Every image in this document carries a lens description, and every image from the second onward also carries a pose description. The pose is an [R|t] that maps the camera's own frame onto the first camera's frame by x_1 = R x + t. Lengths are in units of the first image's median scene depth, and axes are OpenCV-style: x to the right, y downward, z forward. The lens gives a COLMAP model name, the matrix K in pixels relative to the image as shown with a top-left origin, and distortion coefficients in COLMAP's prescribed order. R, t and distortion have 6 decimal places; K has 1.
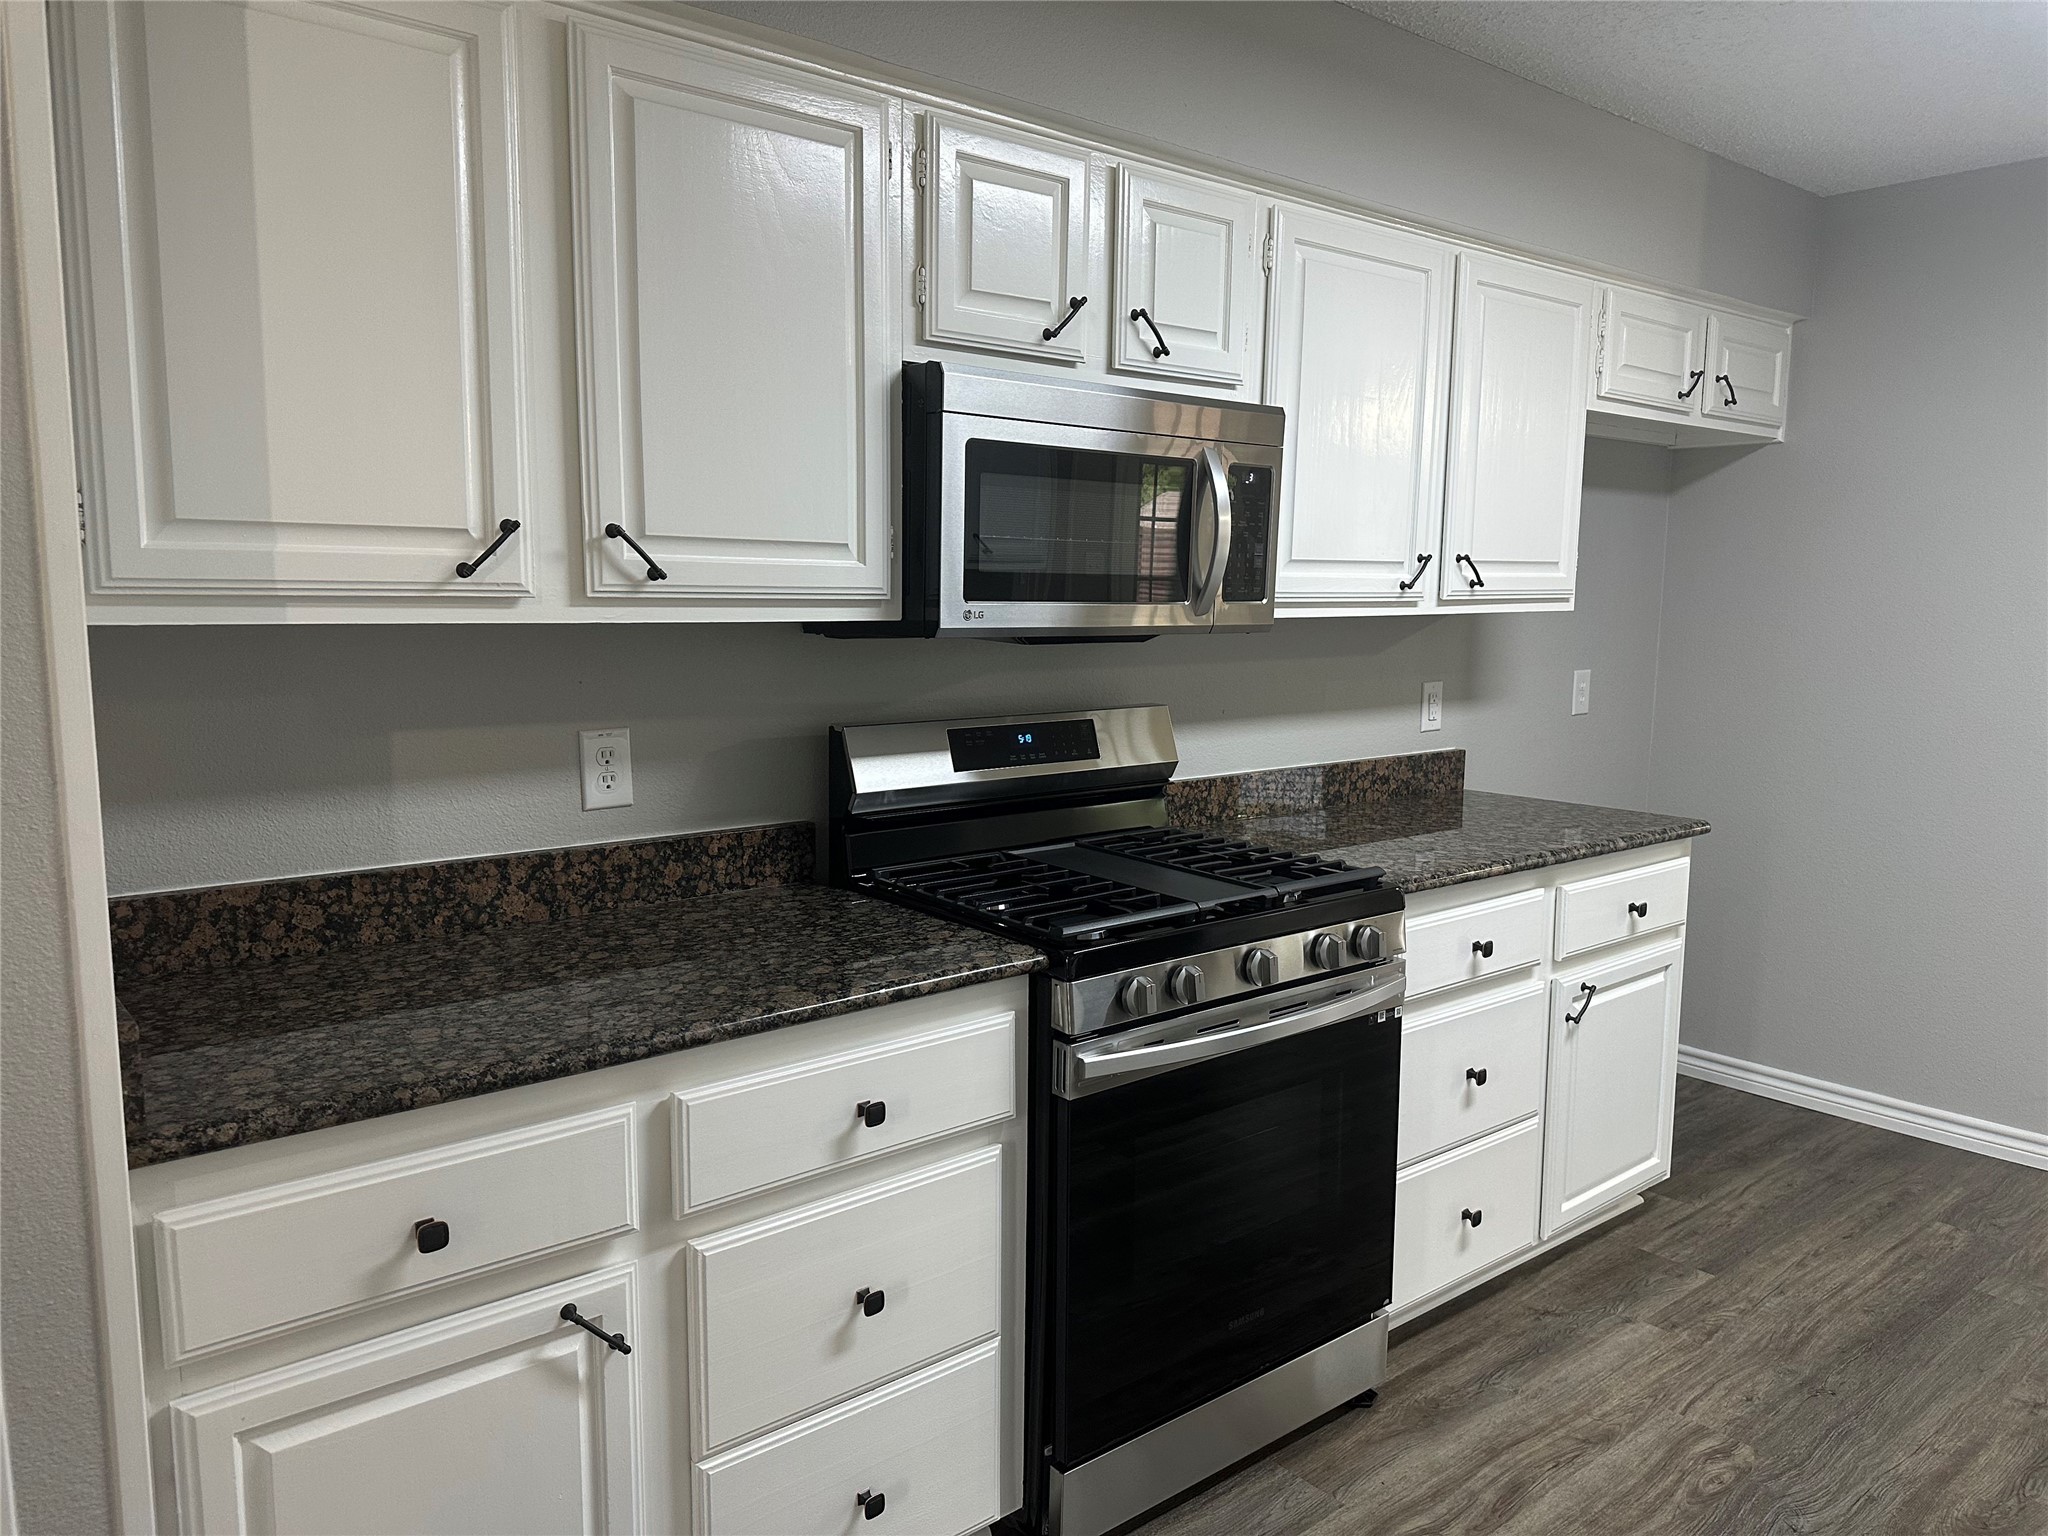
lens RADIAL K [[1464.9, 0, 1024.0], [0, 1464.9, 768.0], [0, 0, 1]] dist [0.049727, -0.048489]
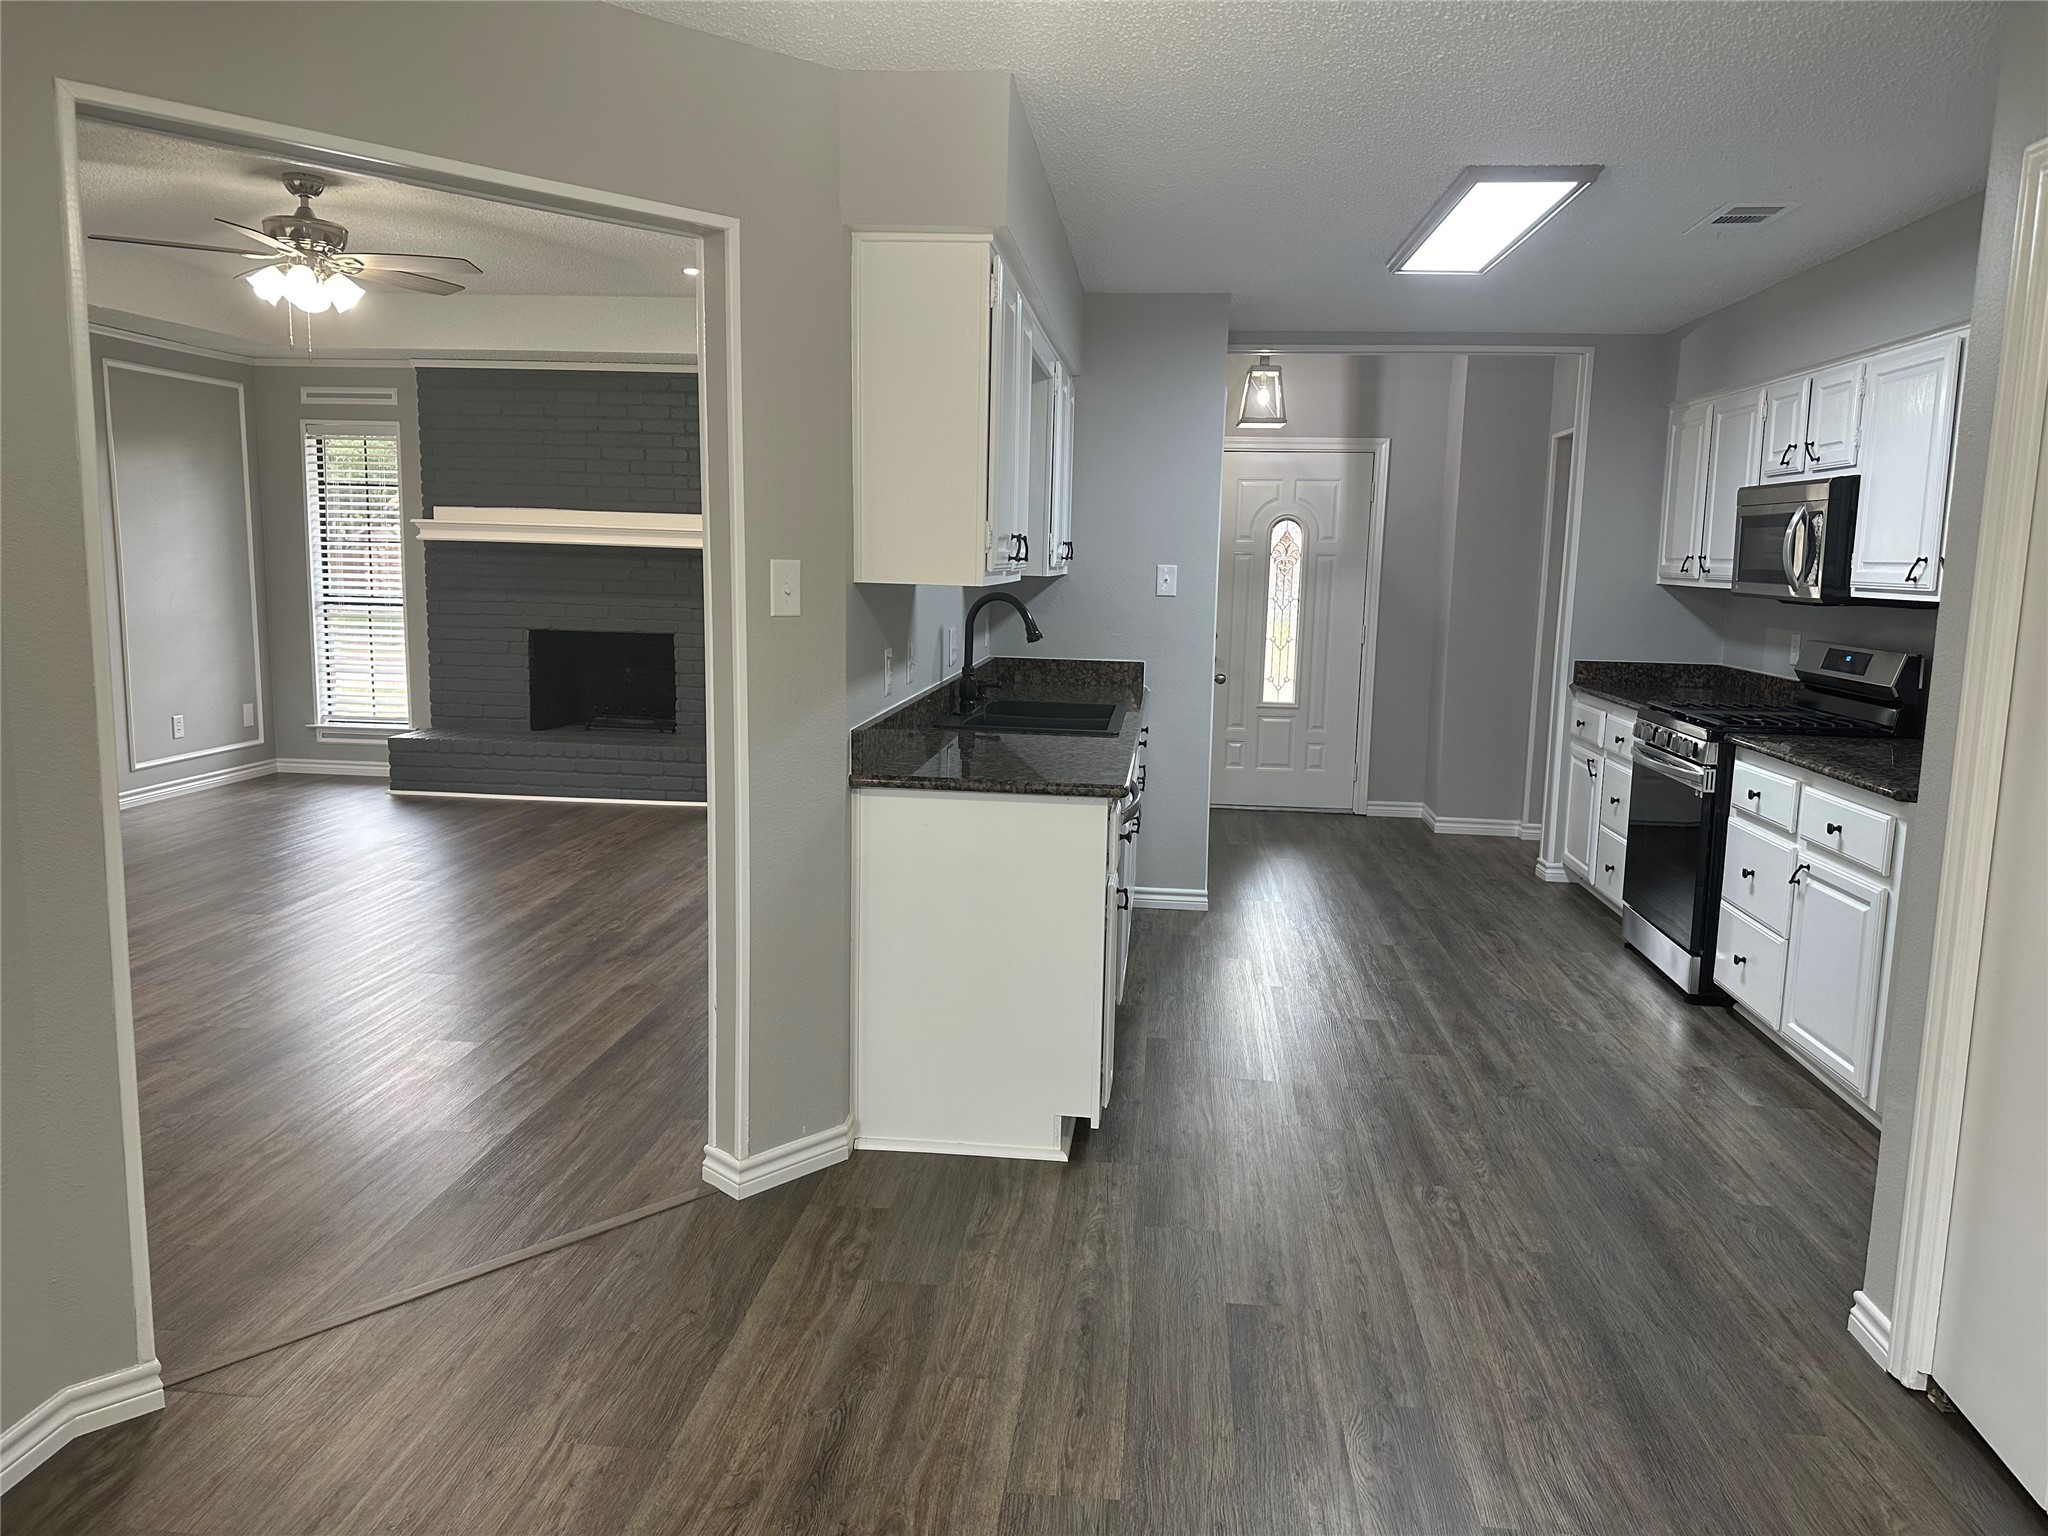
lens RADIAL K [[1437.7, 0, 1024.3], [0, 1437.7, 757.6], [0, 0, 1]] dist [0.139310, -0.233046]
pose [[-0.718195, 0.072410, -0.692065, 2.279078], [-0.116556, 0.968001, 0.222237, -0.210814], [0.686011, 0.240274, -0.686773, 1.743310]]
